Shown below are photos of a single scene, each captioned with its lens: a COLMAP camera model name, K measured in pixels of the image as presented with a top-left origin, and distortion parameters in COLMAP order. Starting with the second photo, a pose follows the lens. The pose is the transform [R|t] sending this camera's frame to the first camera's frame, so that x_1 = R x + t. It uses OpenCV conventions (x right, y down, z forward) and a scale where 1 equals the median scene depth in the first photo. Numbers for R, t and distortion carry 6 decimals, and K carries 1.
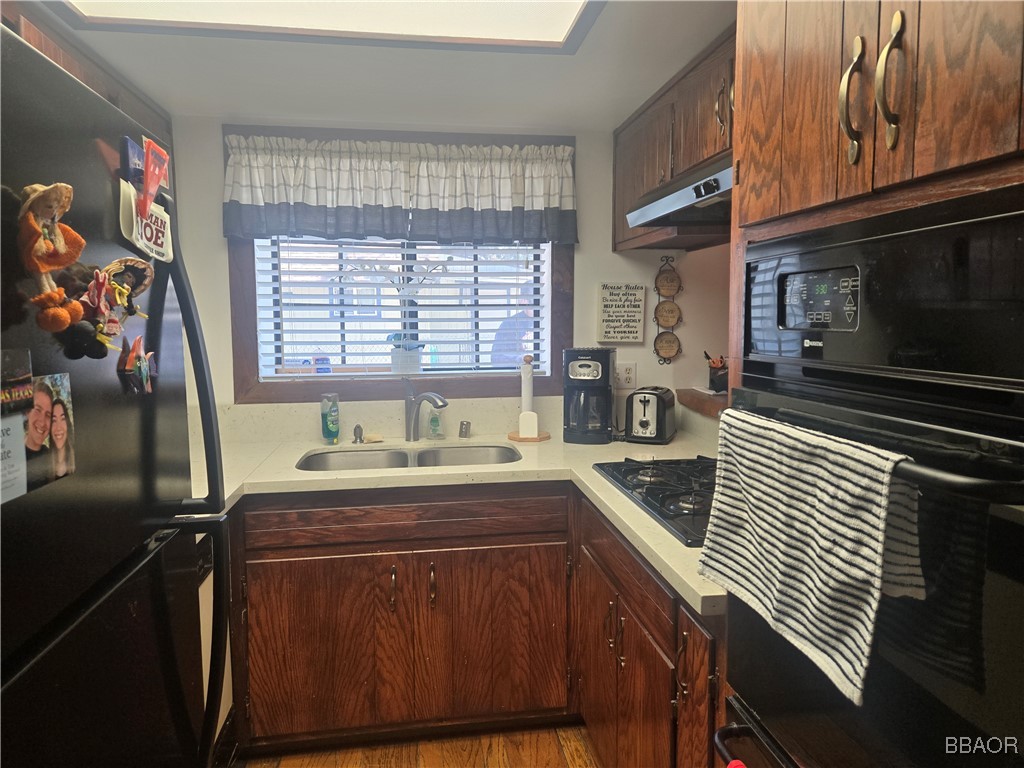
lens RADIAL K [[682.3, 0, 499.0], [0, 682.3, 381.3], [0, 0, 1]] dist [0.090998, -0.077617]
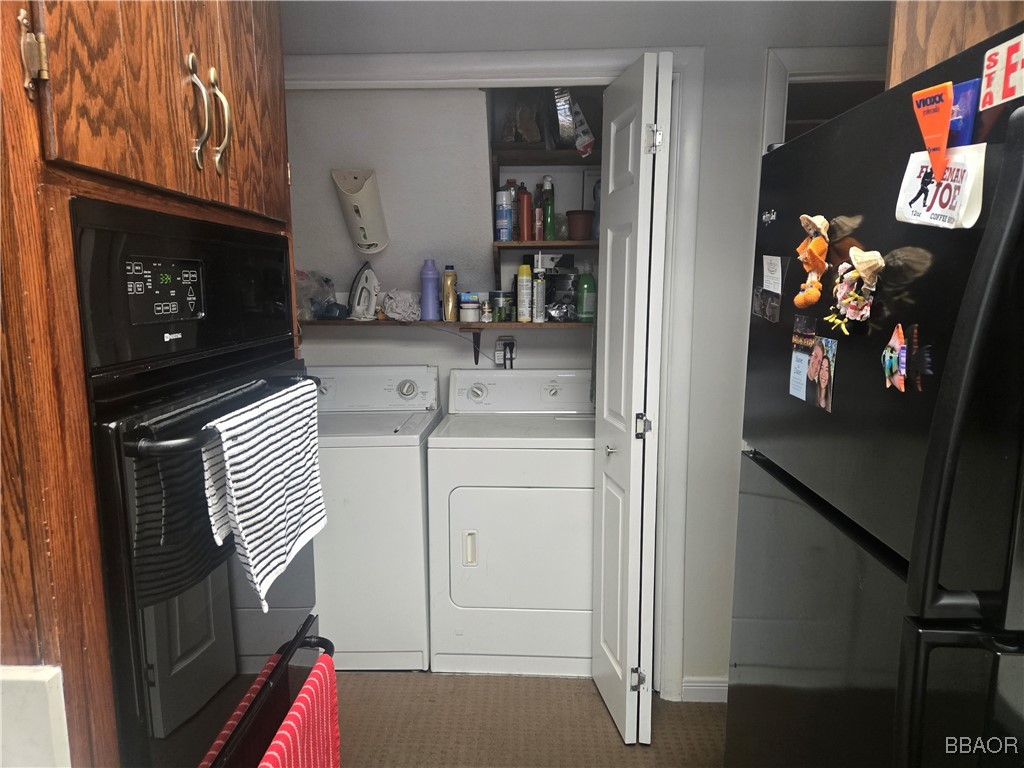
lens RADIAL K [[682.3, 0, 499.0], [0, 682.3, 381.3], [0, 0, 1]] dist [0.090998, -0.077617]
pose [[-0.985033, -0.015981, 0.171623, -0.152854], [0.024586, 0.972484, 0.231669, -0.215057], [-0.170603, 0.232421, -0.957536, 1.954709]]
